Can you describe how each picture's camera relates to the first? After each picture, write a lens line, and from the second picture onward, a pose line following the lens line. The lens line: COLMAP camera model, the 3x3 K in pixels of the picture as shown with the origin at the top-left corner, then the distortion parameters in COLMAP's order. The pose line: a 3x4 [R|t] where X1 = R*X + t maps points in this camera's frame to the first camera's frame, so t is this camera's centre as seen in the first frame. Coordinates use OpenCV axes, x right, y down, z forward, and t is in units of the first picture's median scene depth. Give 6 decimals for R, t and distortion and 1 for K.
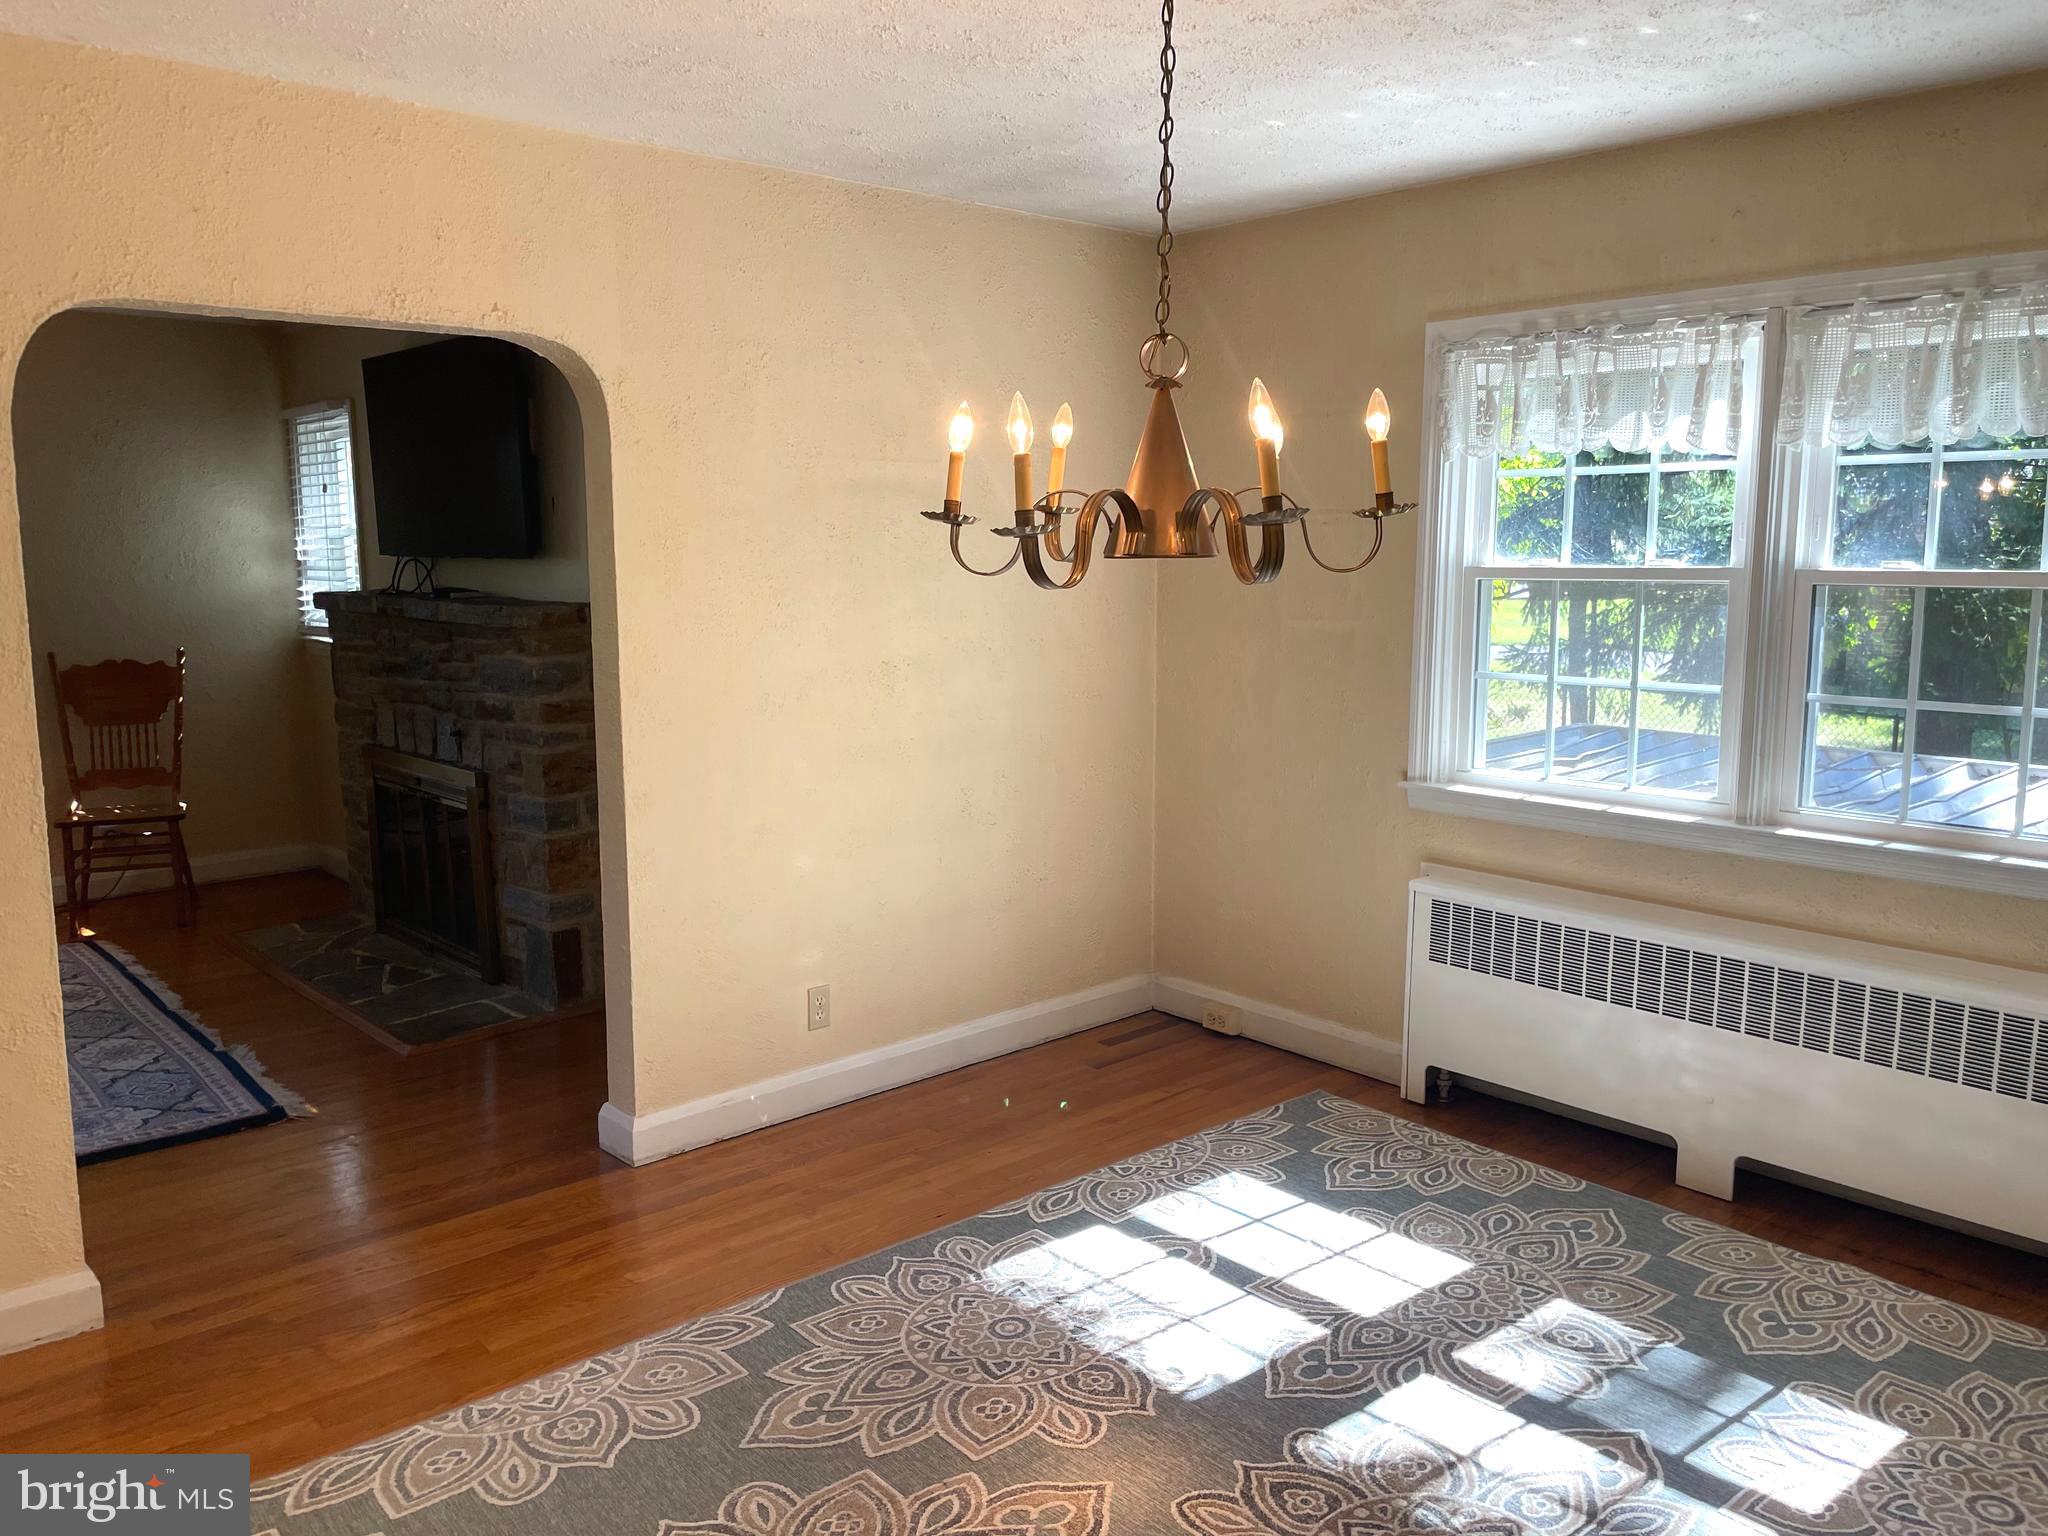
lens RADIAL K [[1572.1, 0, 1024.0], [0, 1572.1, 768.0], [0, 0, 1]] dist [0.093741, -0.118766]
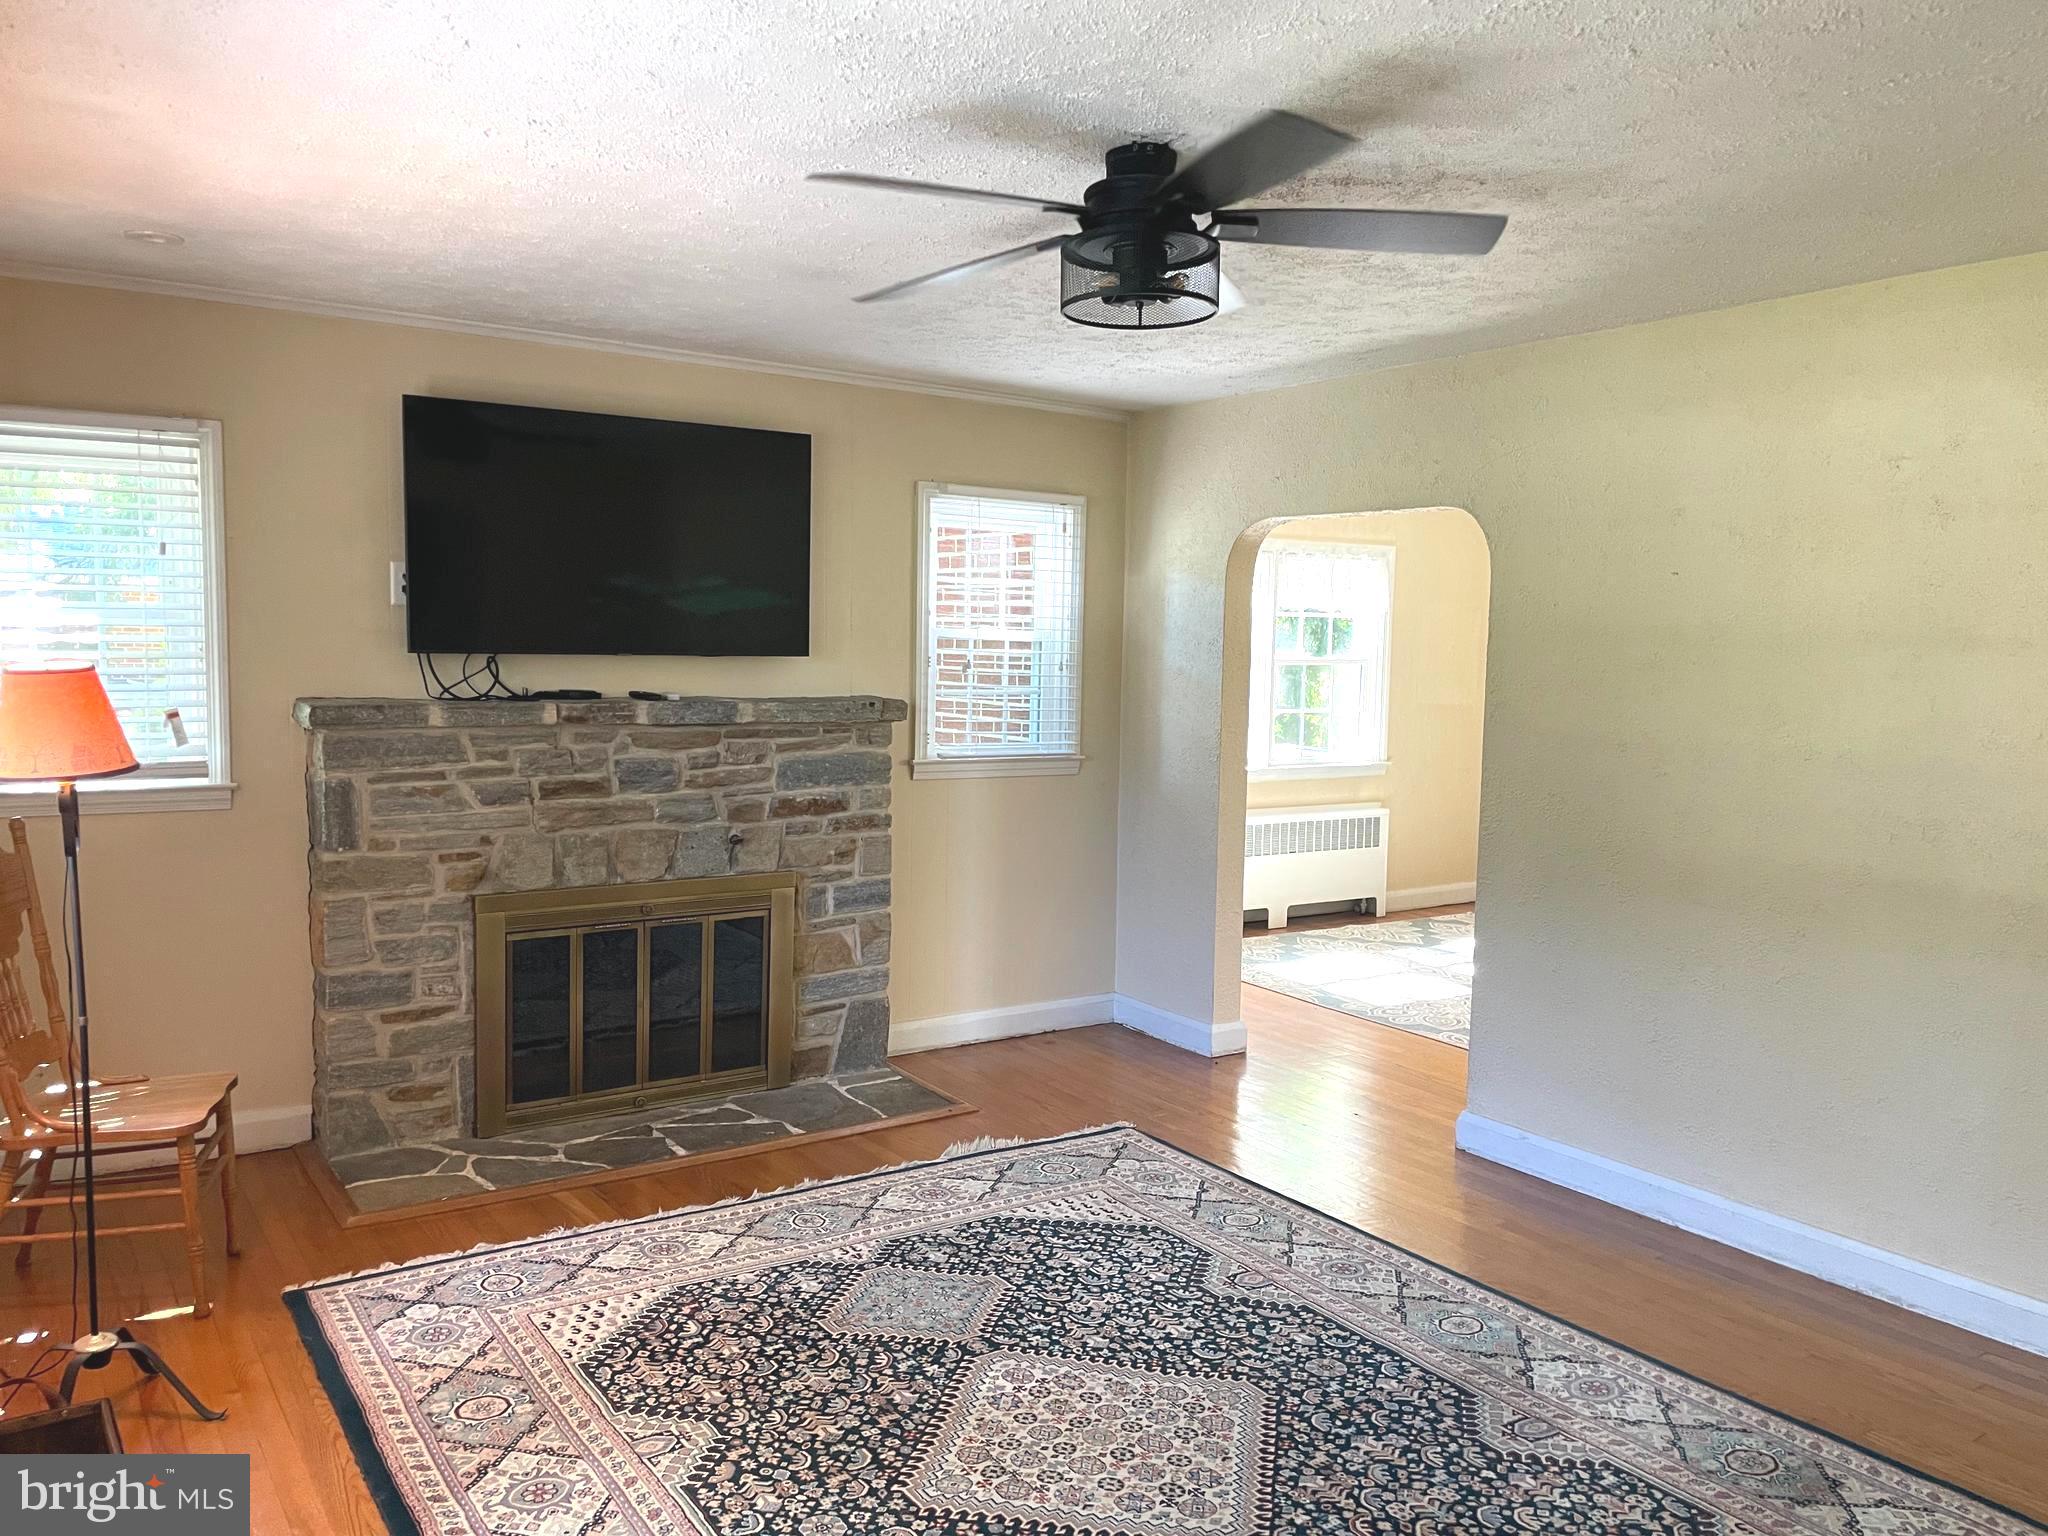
lens RADIAL K [[1572.1, 0, 1024.0], [0, 1572.1, 768.0], [0, 0, 1]] dist [0.093741, -0.118766]
pose [[0.119587, -0.077621, 0.989785, -1.308294], [0.120271, 0.990730, 0.063164, -0.106908], [-0.985512, 0.111489, 0.127814, 0.726552]]
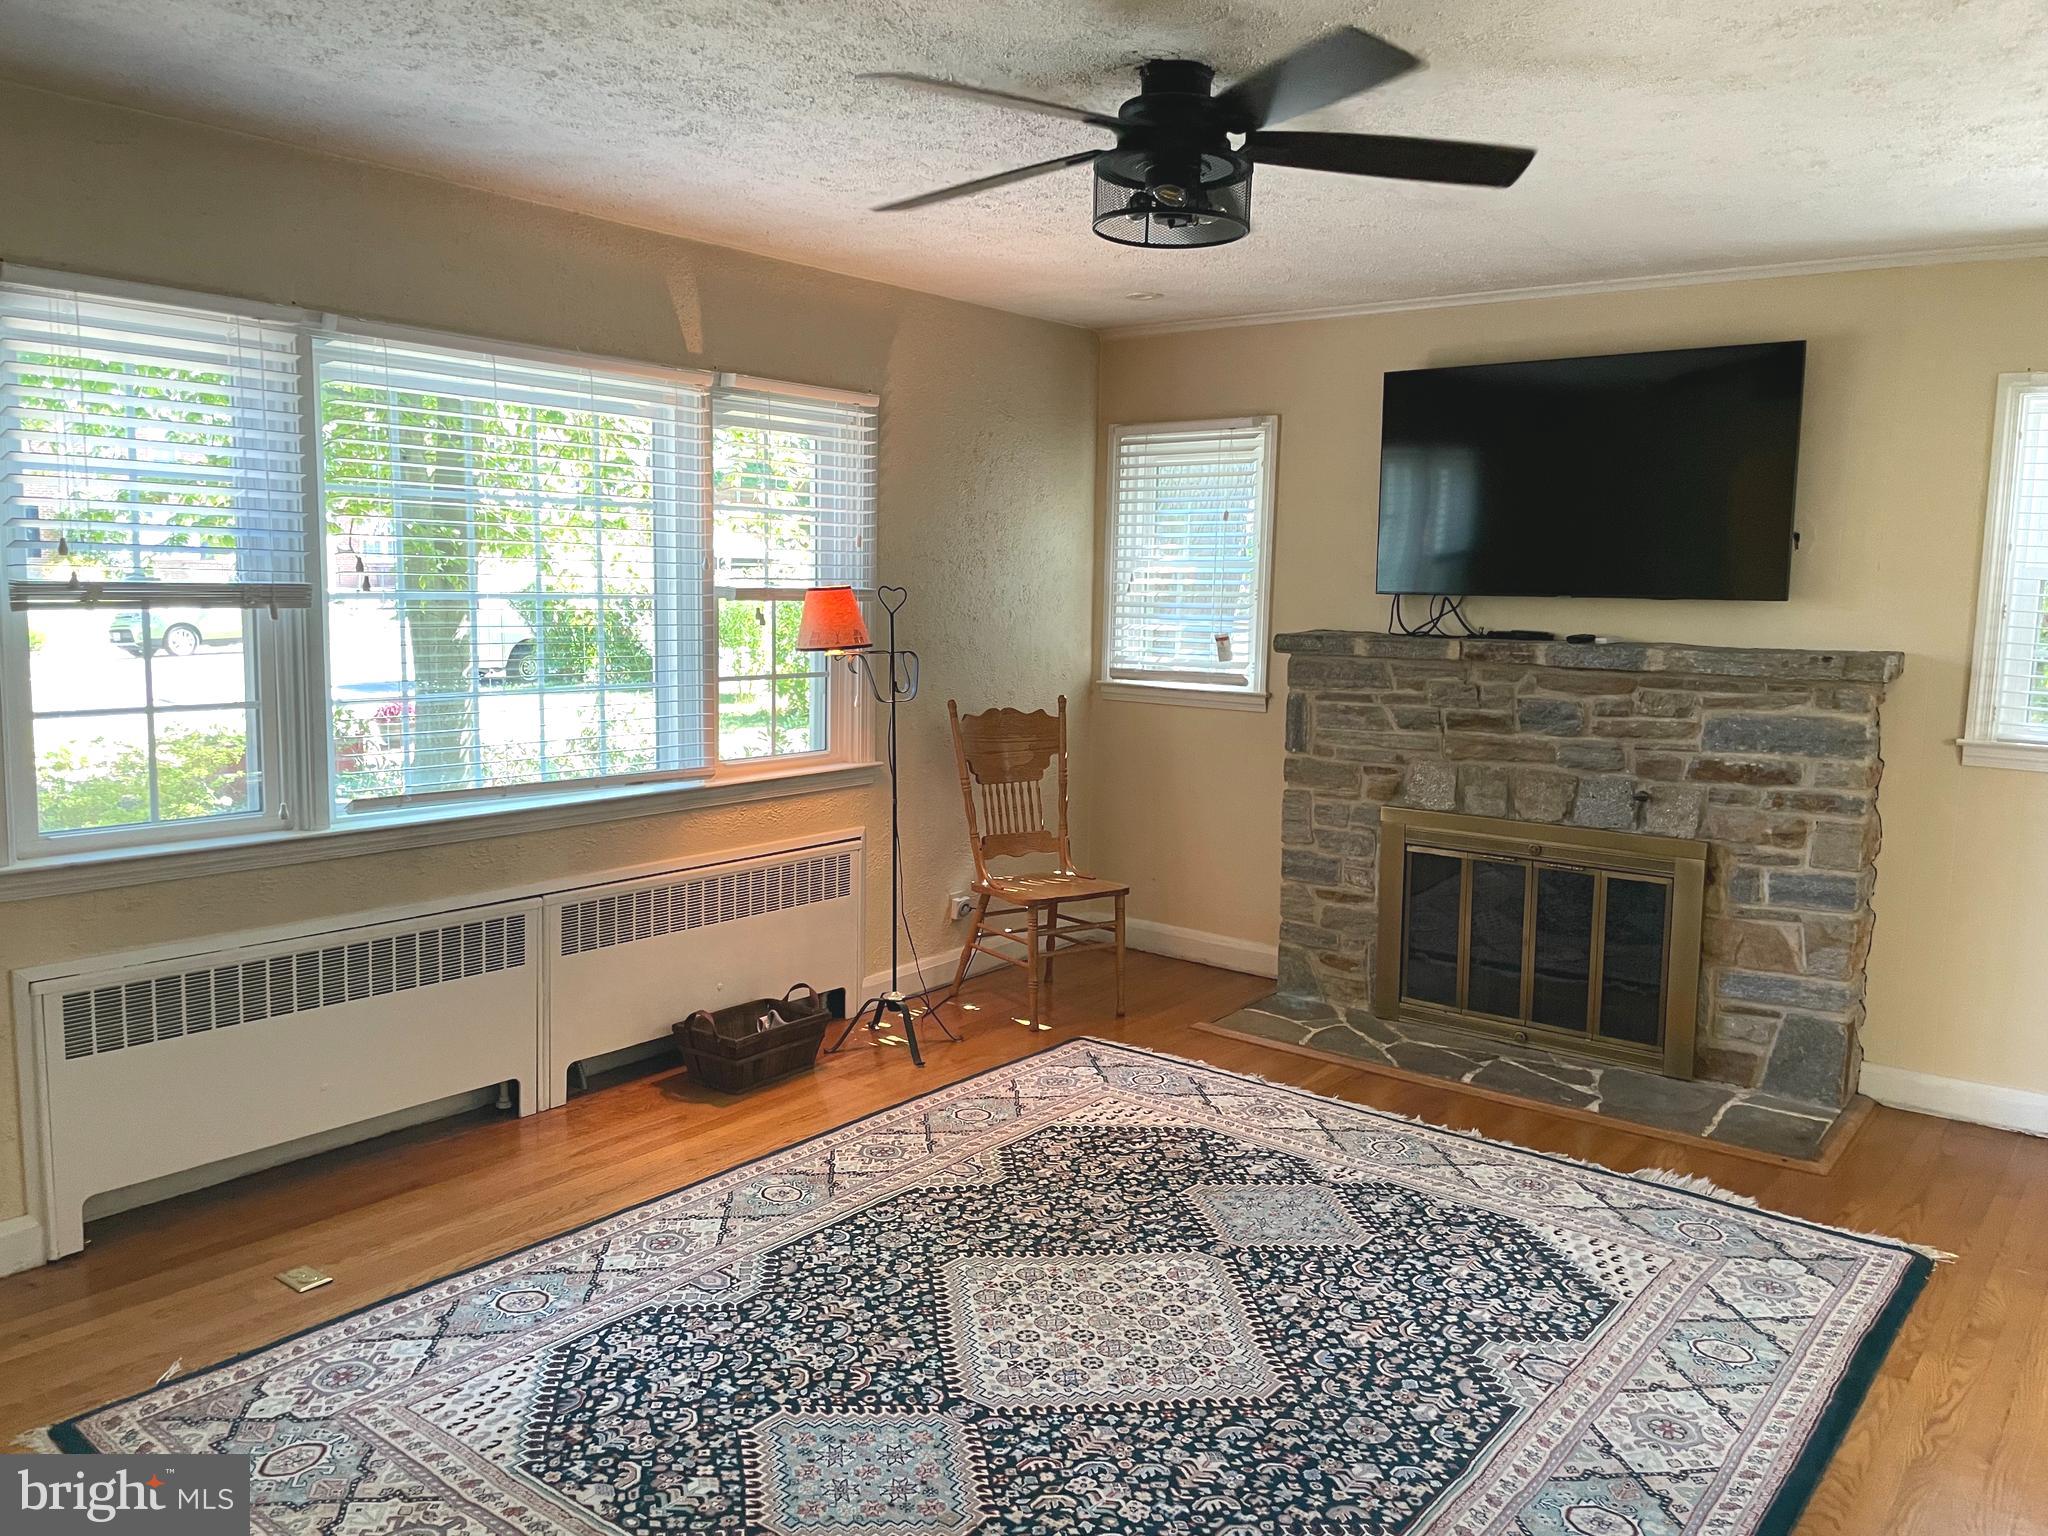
lens RADIAL K [[1572.1, 0, 1024.0], [0, 1572.1, 768.0], [0, 0, 1]] dist [0.093741, -0.118766]
pose [[0.983064, -0.002507, 0.183244, -0.885538], [0.005165, 0.999888, -0.014029, -0.028377], [-0.183189, 0.014738, 0.982967, 0.198602]]
